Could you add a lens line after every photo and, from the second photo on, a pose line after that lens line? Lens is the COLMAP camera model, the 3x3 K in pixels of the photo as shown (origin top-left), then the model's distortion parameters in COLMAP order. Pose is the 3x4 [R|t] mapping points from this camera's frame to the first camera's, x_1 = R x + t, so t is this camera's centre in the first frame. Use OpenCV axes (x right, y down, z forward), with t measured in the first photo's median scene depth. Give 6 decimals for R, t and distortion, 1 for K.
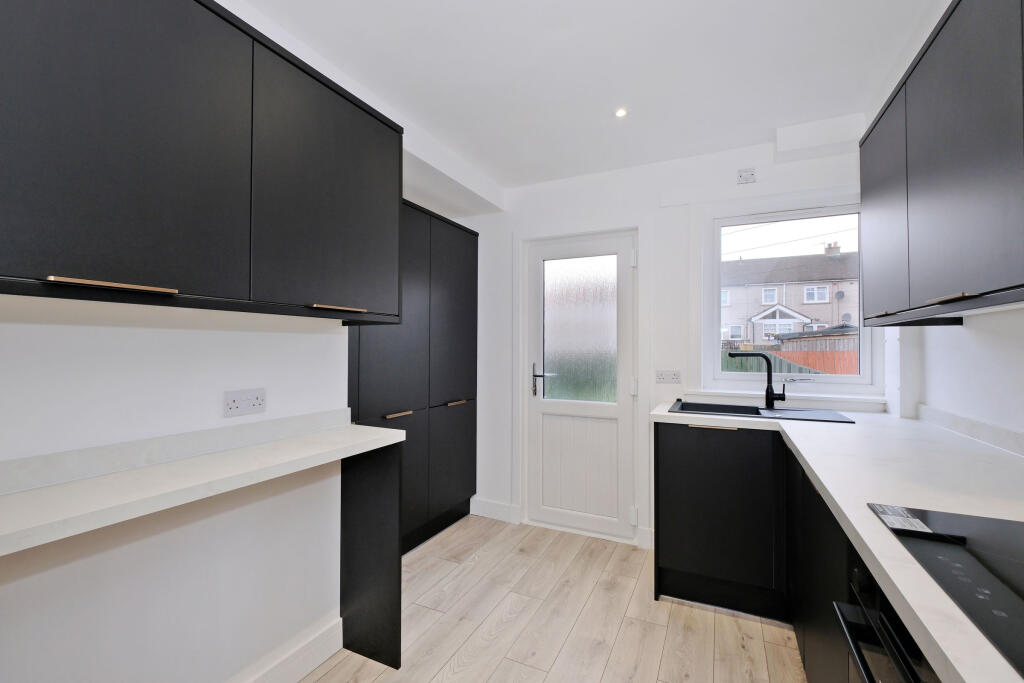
lens RADIAL K [[443.3, 0, 512.0], [0, 443.3, 341.5], [0, 0, 1]] dist [-0.002745, -0.000026]
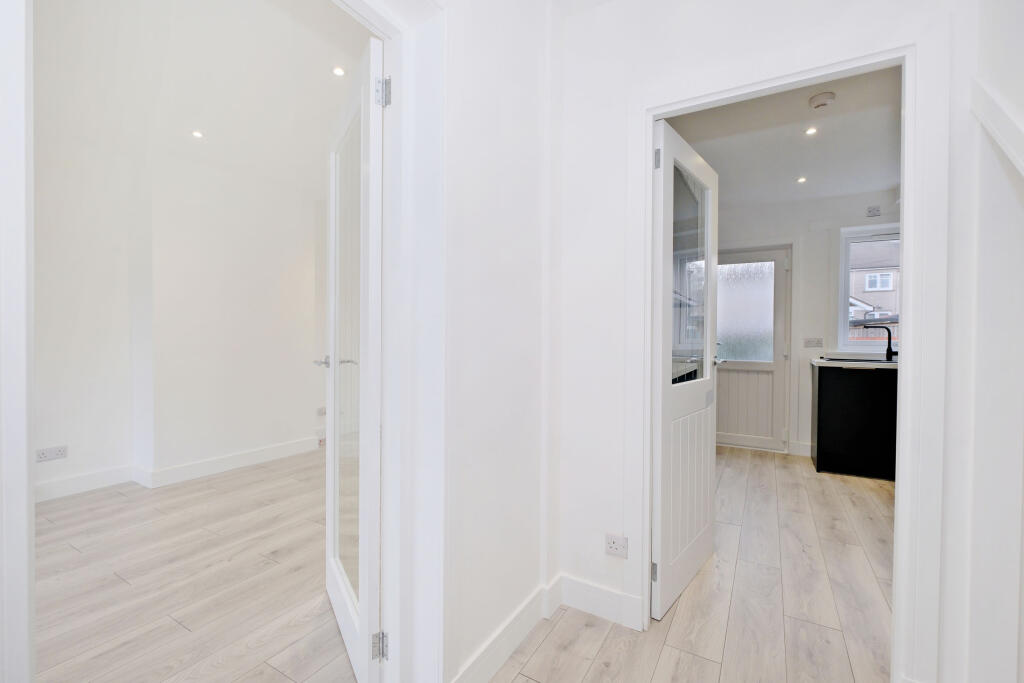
lens RADIAL K [[447.9, 0, 512.0], [0, 447.9, 341.5], [0, 0, 1]] dist [-0.000050, 0.000147]
pose [[0.997295, 0.005038, -0.073336, -0.560753], [-0.003166, 0.999667, 0.025625, 0.038593], [0.073441, -0.025323, 0.996978, -0.605124]]
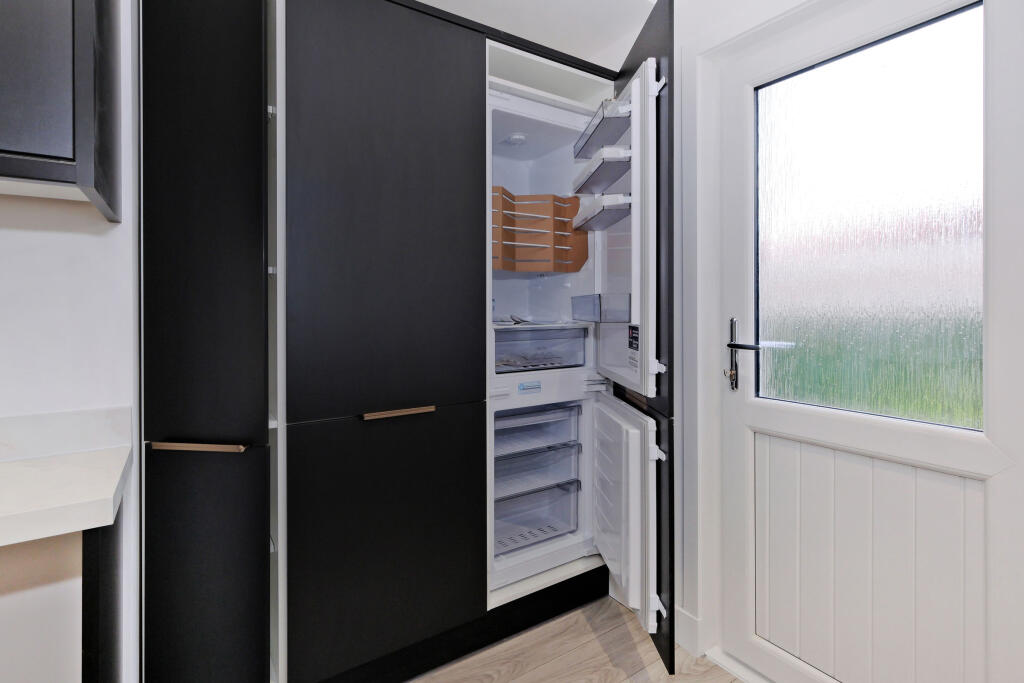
lens RADIAL K [[481.4, 0, 480.0], [0, 481.4, 306.7], [0, 0, 1]] dist [0.002437, 0.000313]
pose [[0.840602, -0.009666, -0.541567, 0.114168], [0.016363, 0.999838, 0.007552, 0.031353], [0.541407, -0.015210, 0.840623, 0.486898]]
